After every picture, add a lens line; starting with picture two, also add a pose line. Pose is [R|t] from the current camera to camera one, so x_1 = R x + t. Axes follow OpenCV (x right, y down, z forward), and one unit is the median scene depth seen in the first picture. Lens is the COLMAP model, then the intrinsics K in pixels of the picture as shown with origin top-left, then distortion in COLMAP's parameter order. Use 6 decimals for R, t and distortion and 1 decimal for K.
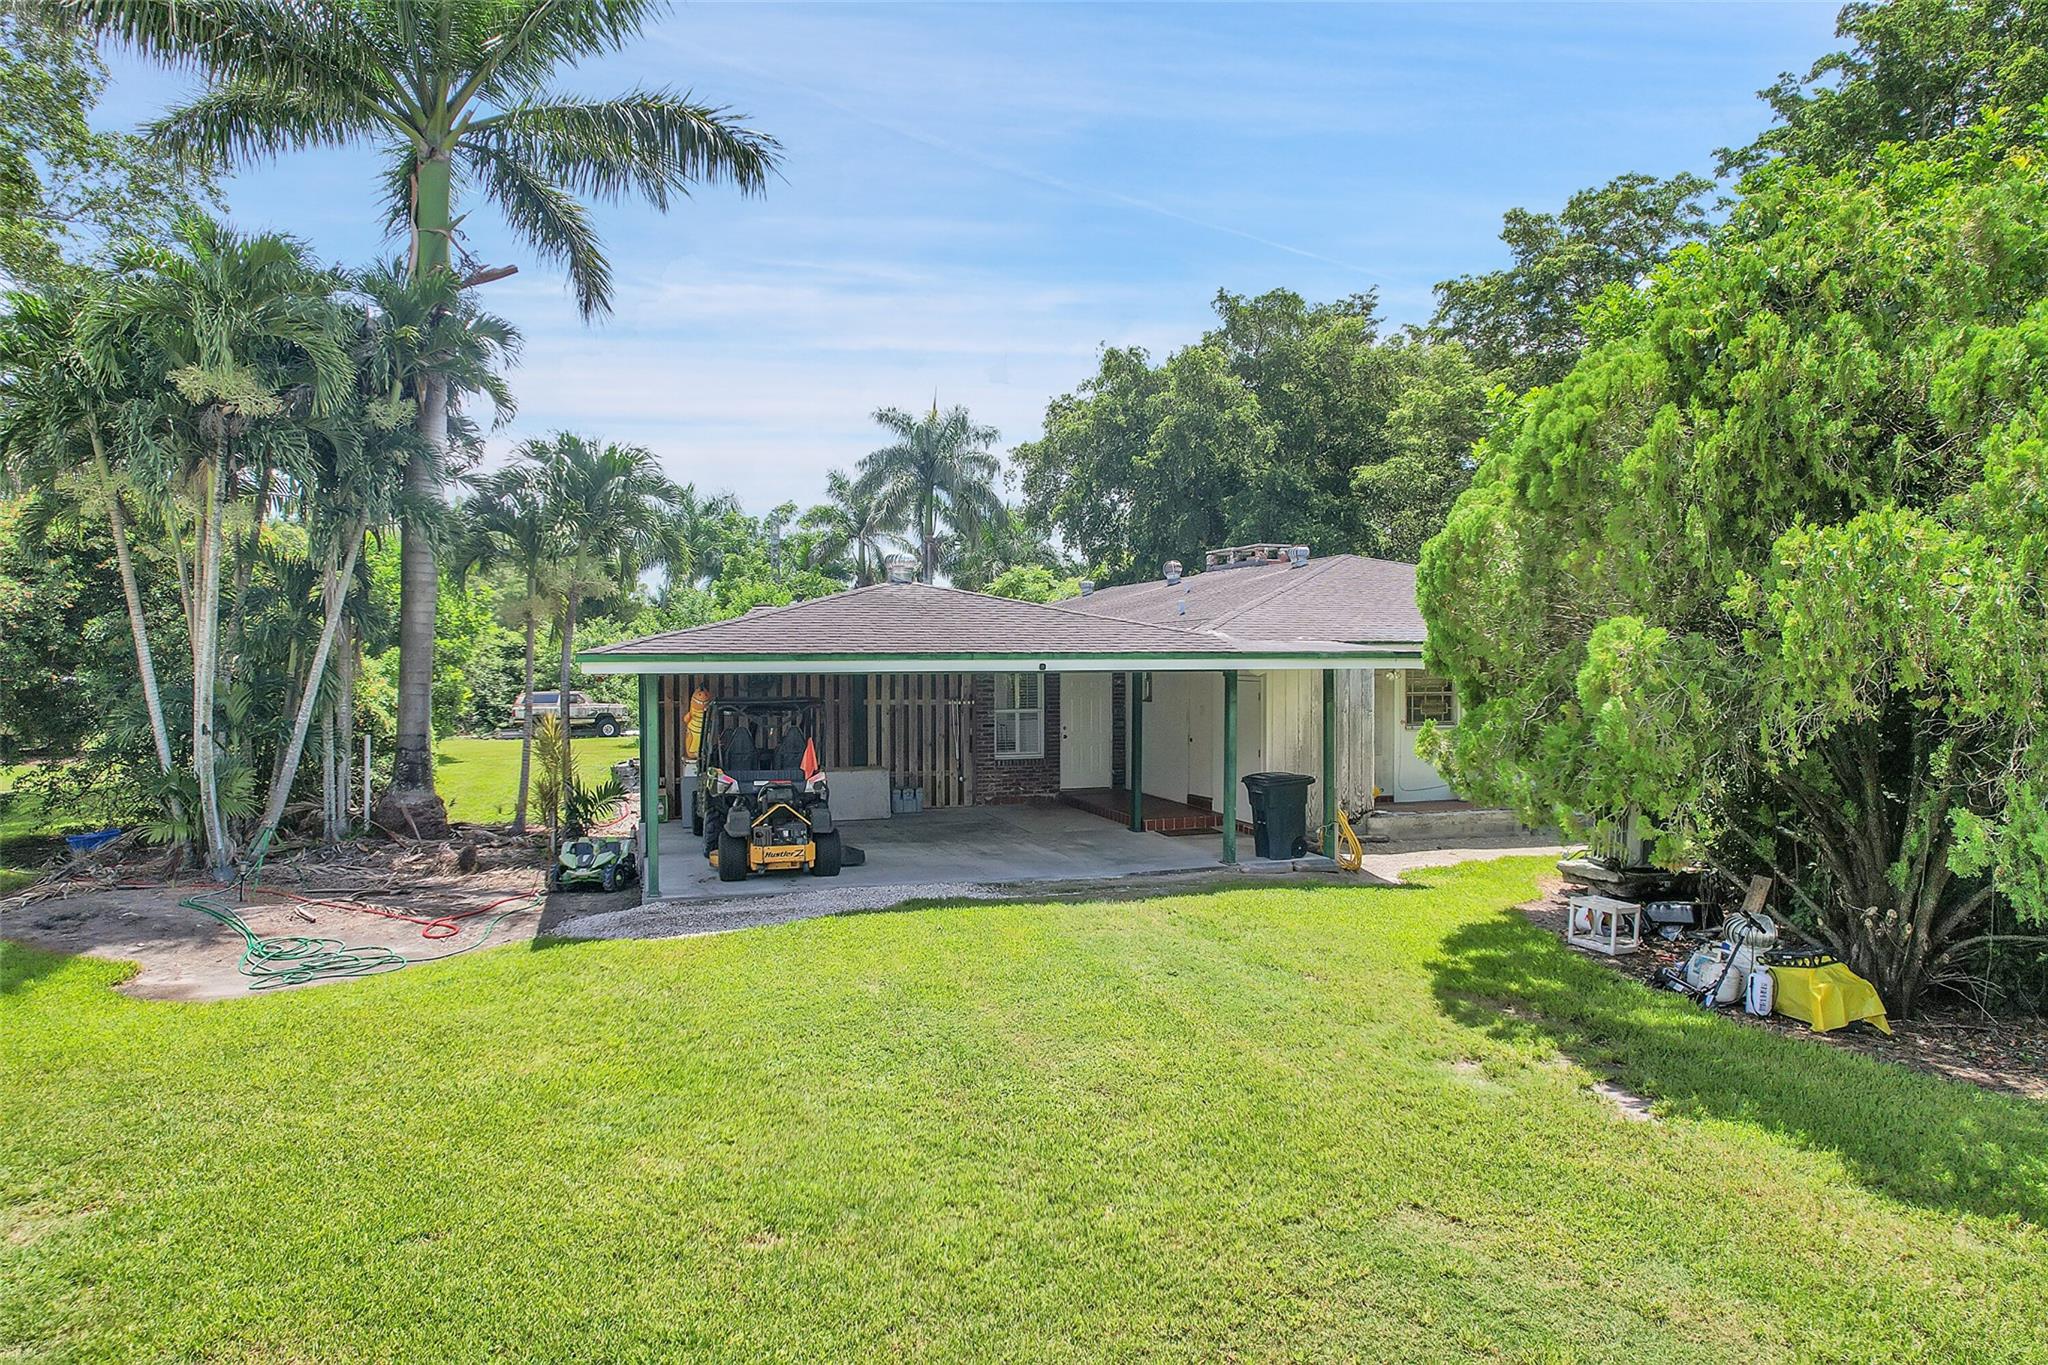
lens RADIAL K [[1304.0, 0, 1027.5], [0, 1304.0, 666.0], [0, 0, 1]] dist [-0.066148, 0.059507]
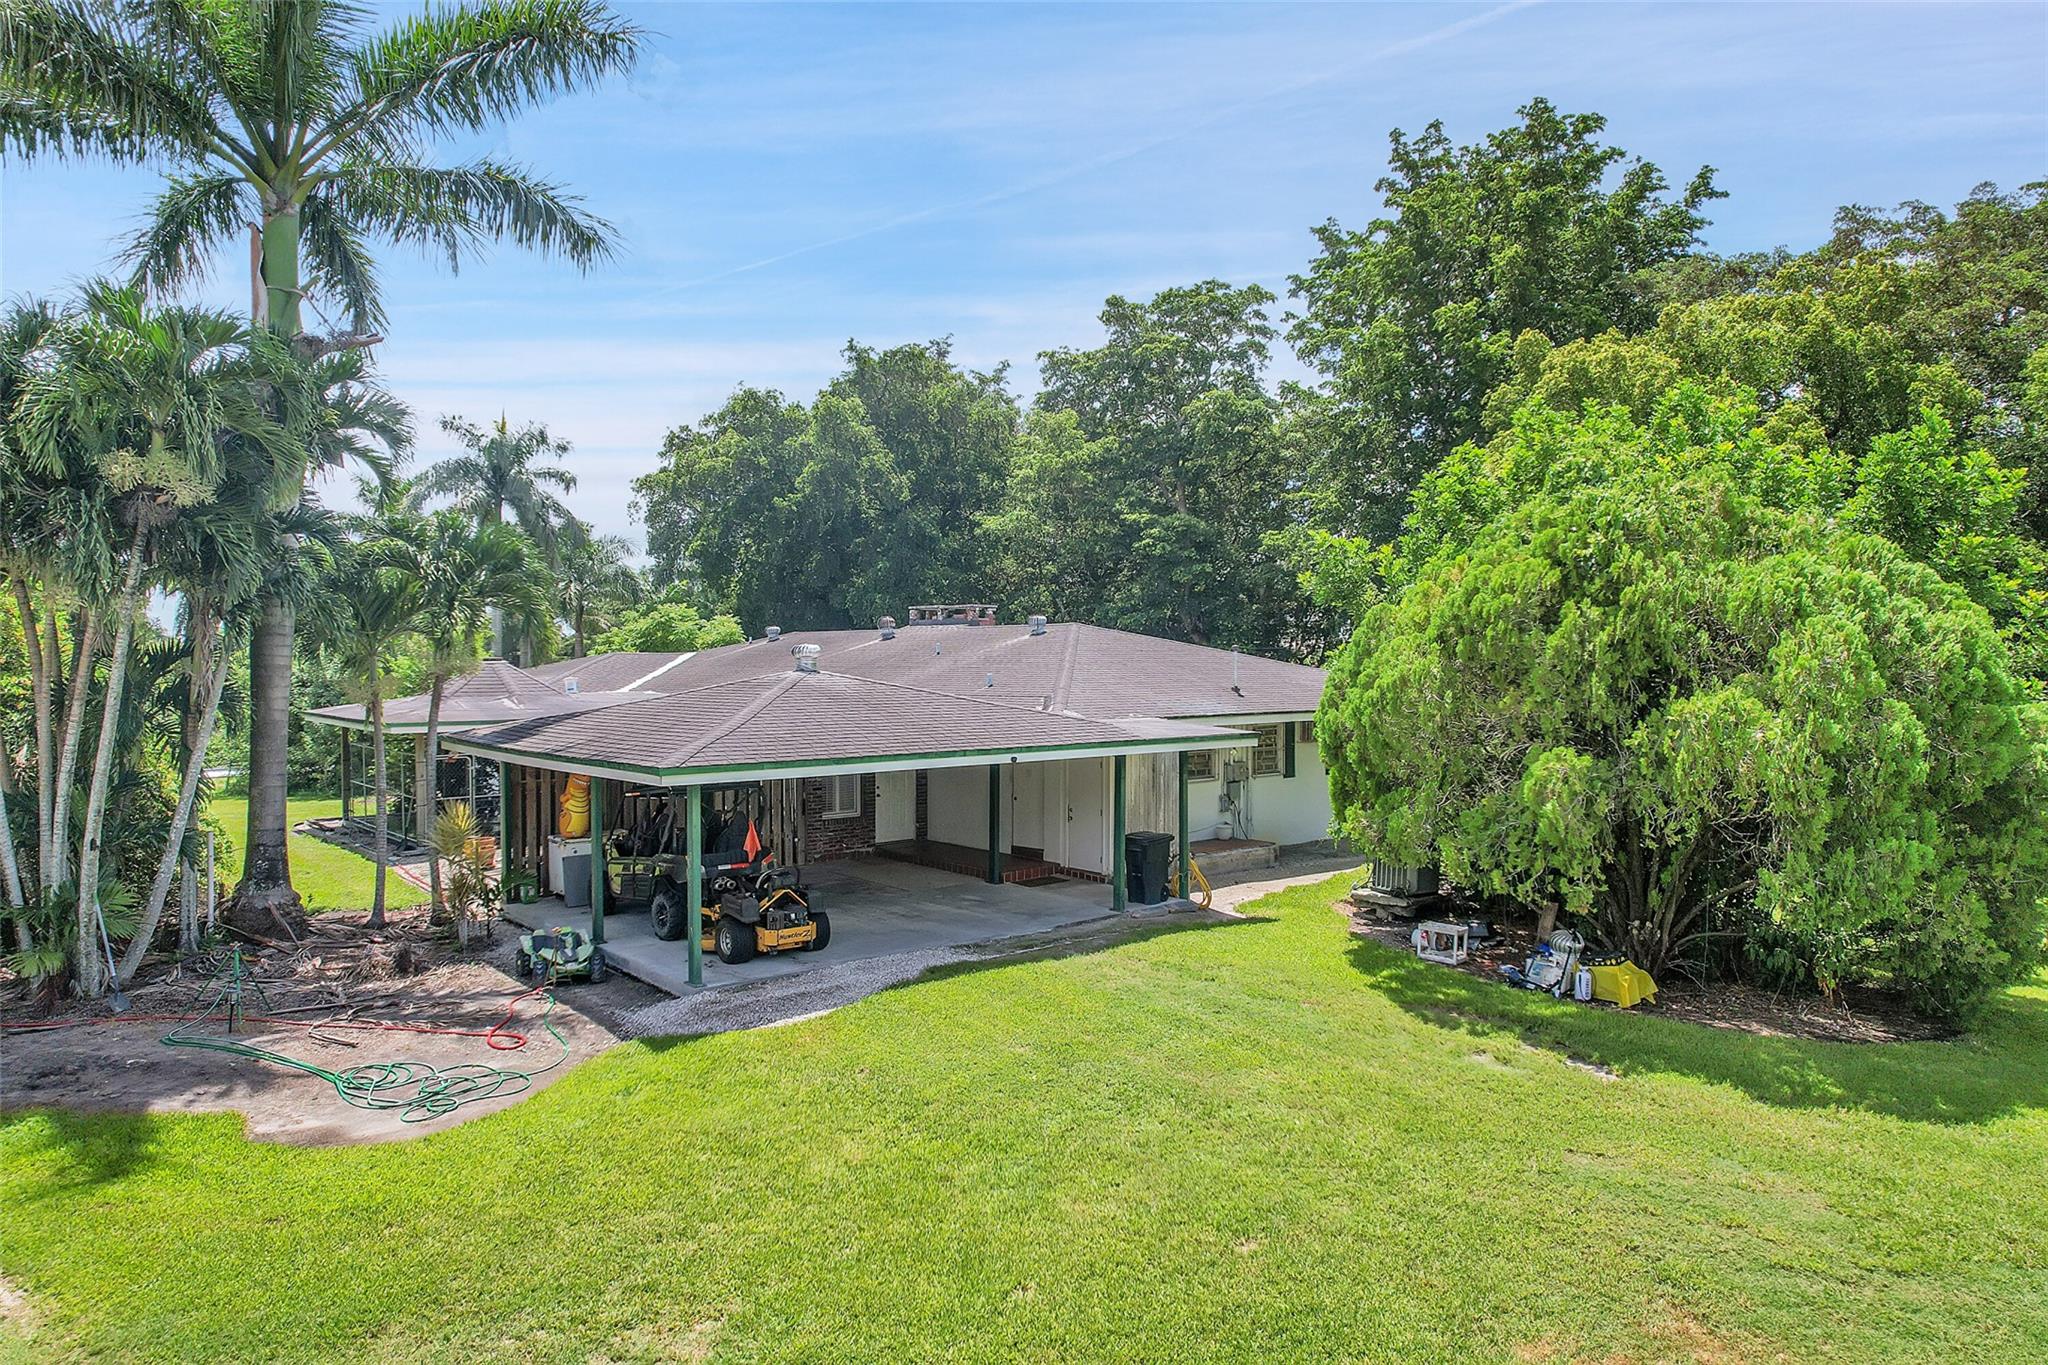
lens RADIAL K [[1304.0, 0, 1027.7], [0, 1304.0, 672.7], [0, 0, 1]] dist [-0.066148, 0.059507]
pose [[0.922970, -0.003415, 0.384856, -0.309688], [0.002352, 0.999992, 0.003232, -0.058903], [-0.384864, -0.002077, 0.922971, -0.067576]]
